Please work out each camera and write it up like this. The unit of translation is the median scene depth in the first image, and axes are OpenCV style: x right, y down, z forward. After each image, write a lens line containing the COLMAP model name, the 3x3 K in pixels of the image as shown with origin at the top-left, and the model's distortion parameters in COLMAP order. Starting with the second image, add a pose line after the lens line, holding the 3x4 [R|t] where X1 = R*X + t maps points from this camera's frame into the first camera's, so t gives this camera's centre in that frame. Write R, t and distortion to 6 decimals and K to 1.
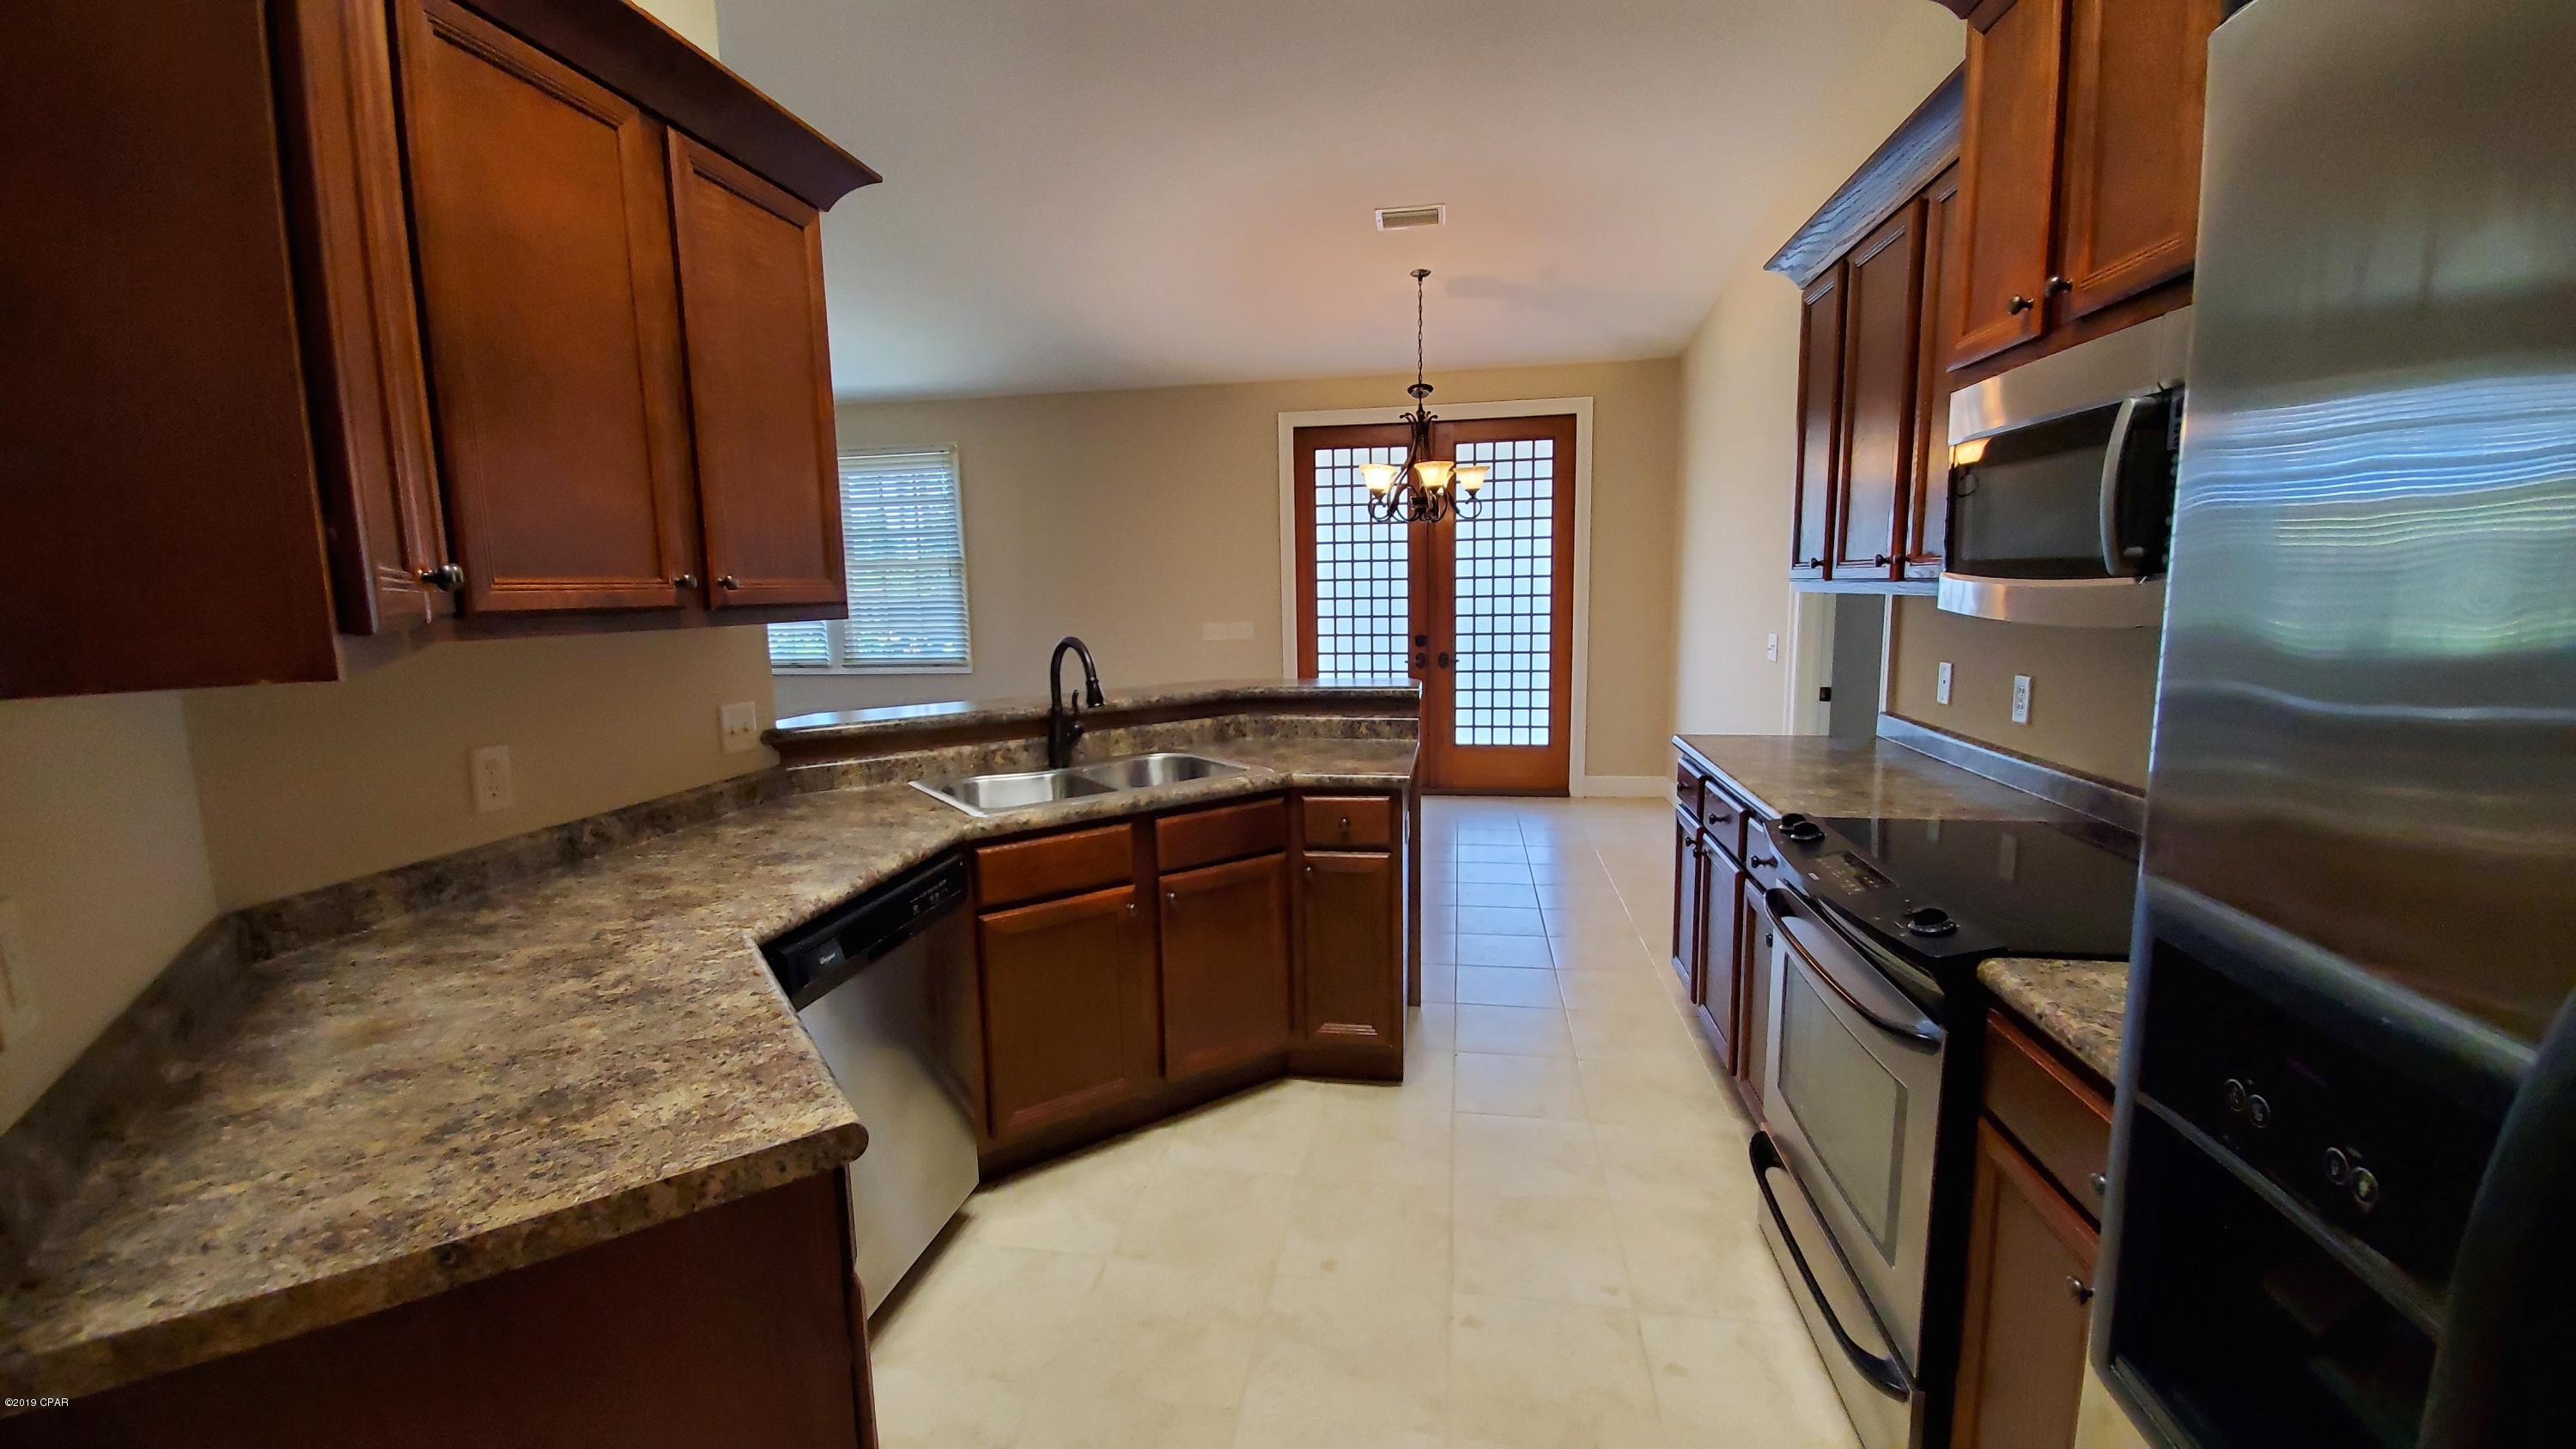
lens RADIAL K [[1027.0, 0, 1279.5], [0, 1027.0, 730.6], [0, 0, 1]] dist [0.024675, -0.023066]
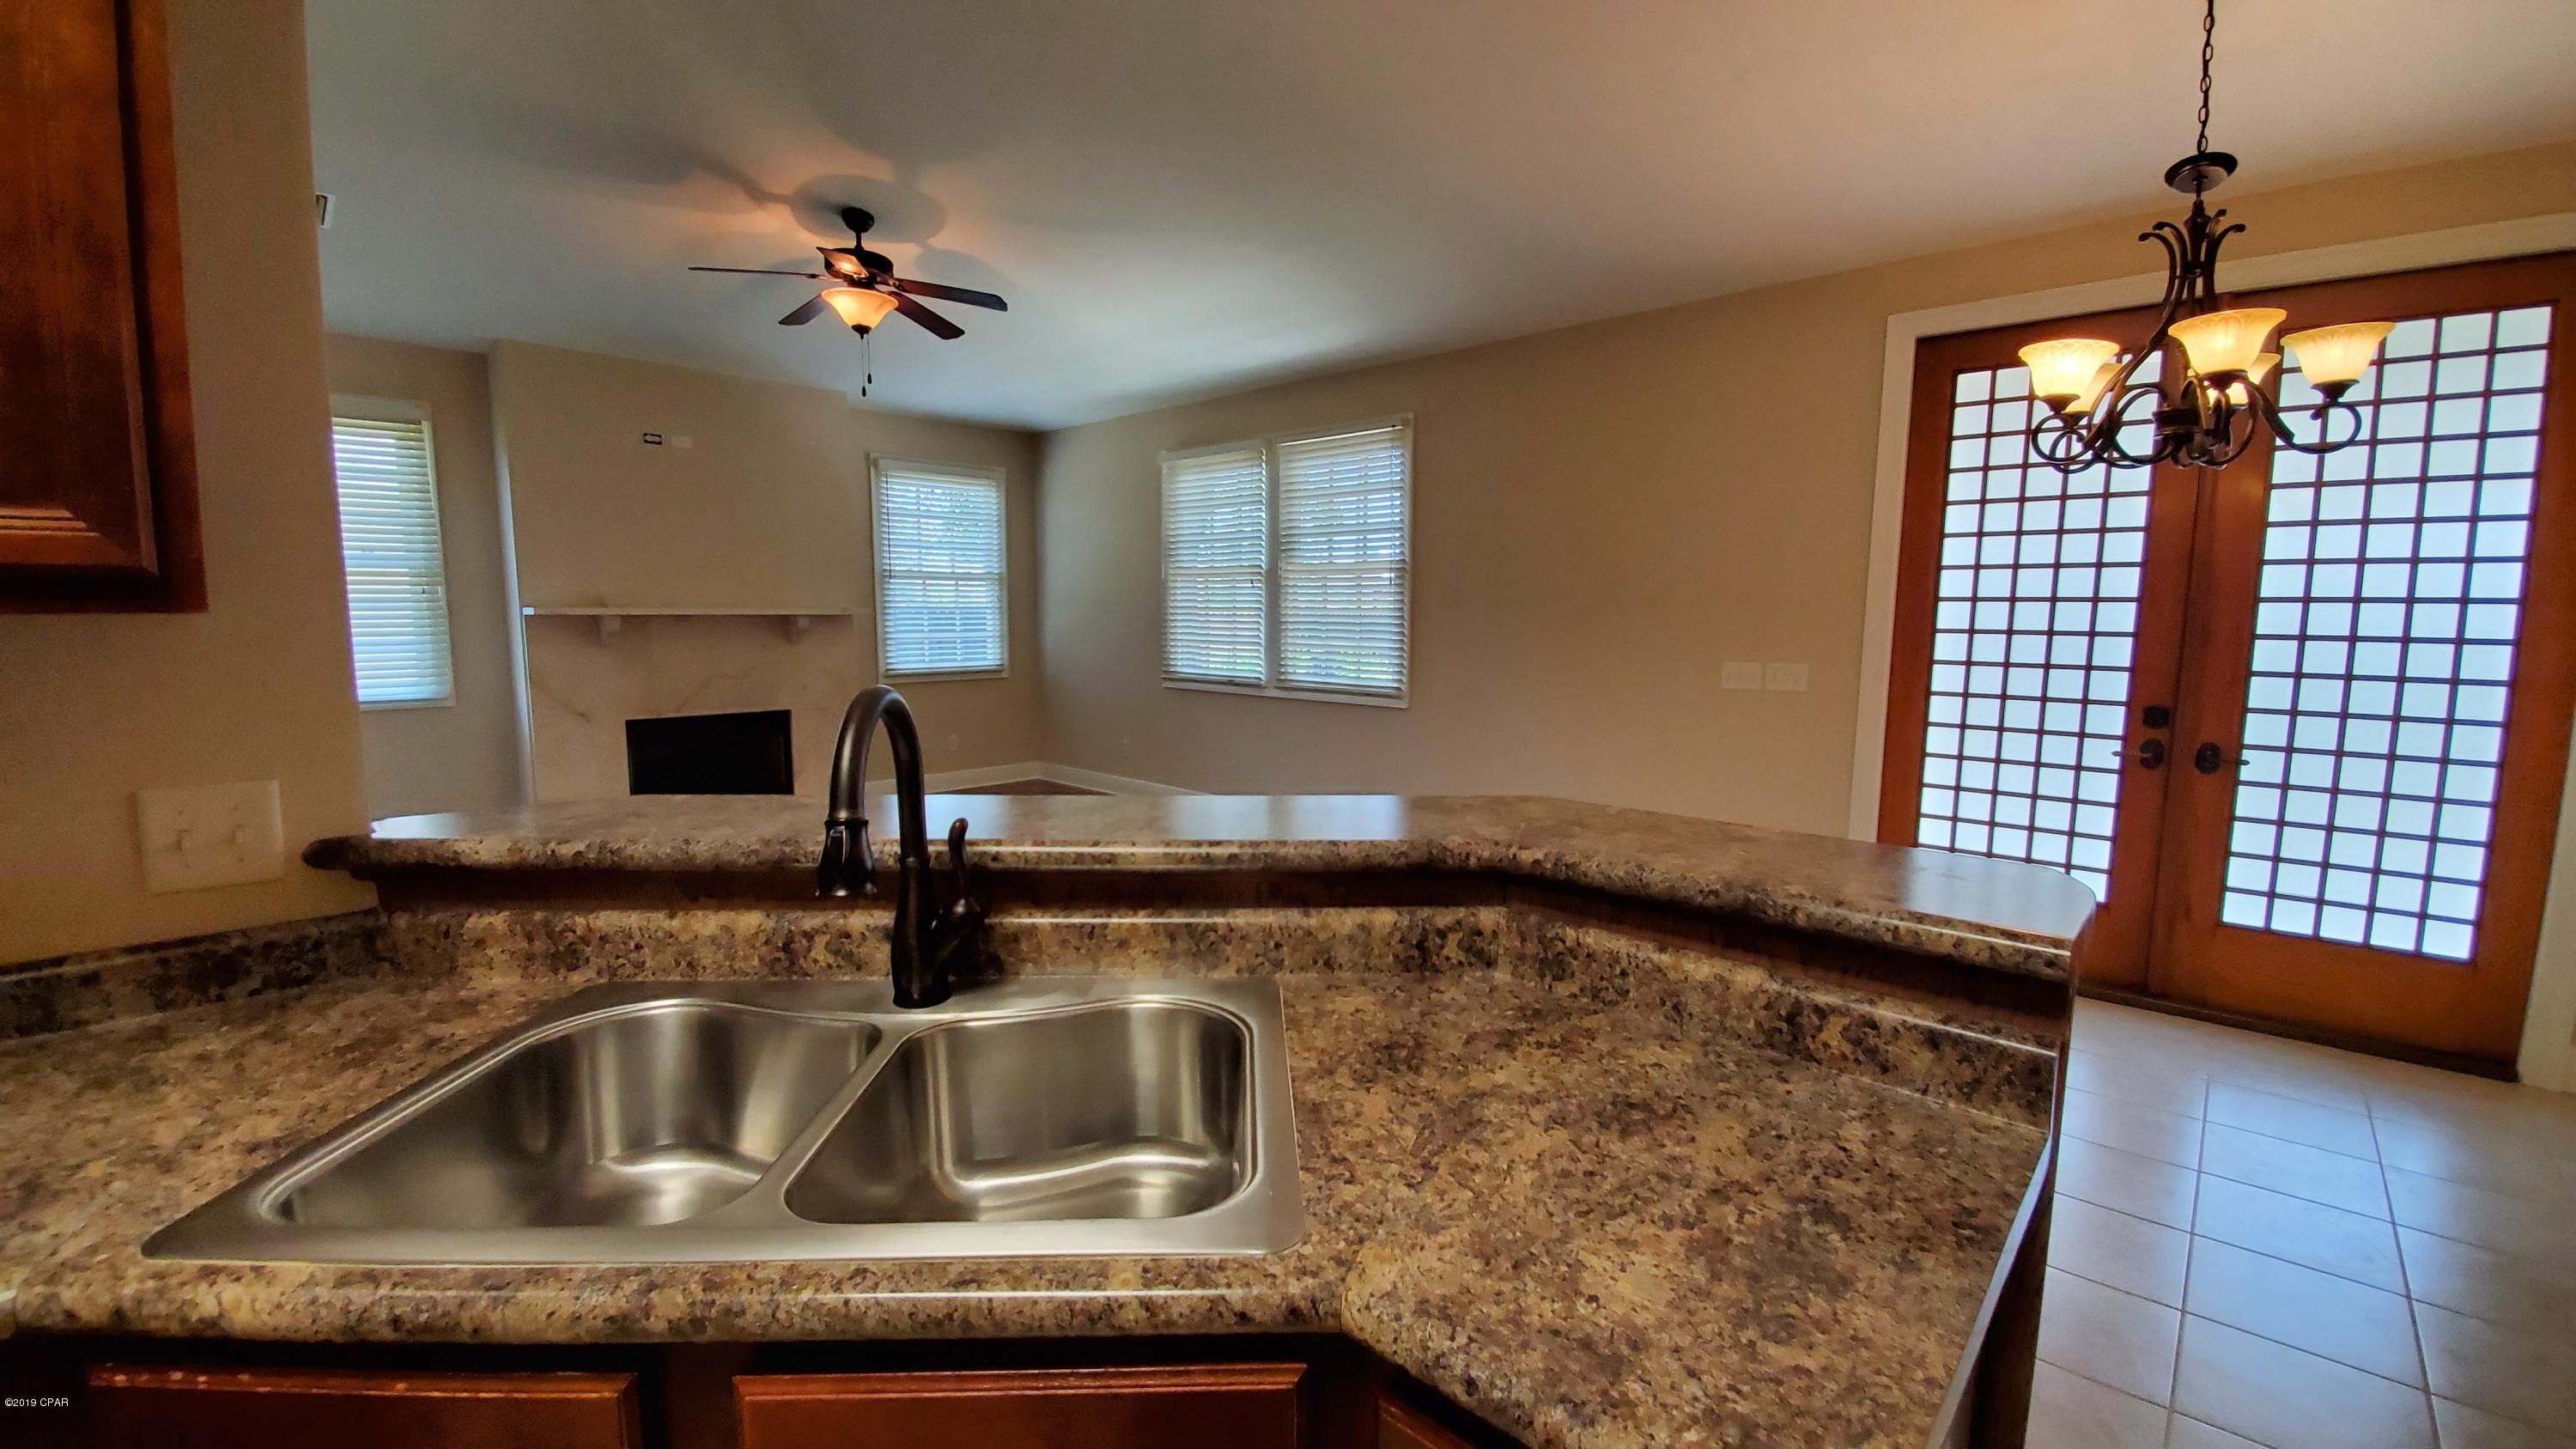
lens RADIAL K [[1027.0, 0, 1279.5], [0, 1027.0, 730.6], [0, 0, 1]] dist [0.024675, -0.023066]
pose [[0.834676, 0.092174, -0.542974, 0.051585], [-0.103933, 0.994543, 0.009063, -0.039621], [0.540846, 0.048868, 0.839701, 0.322232]]
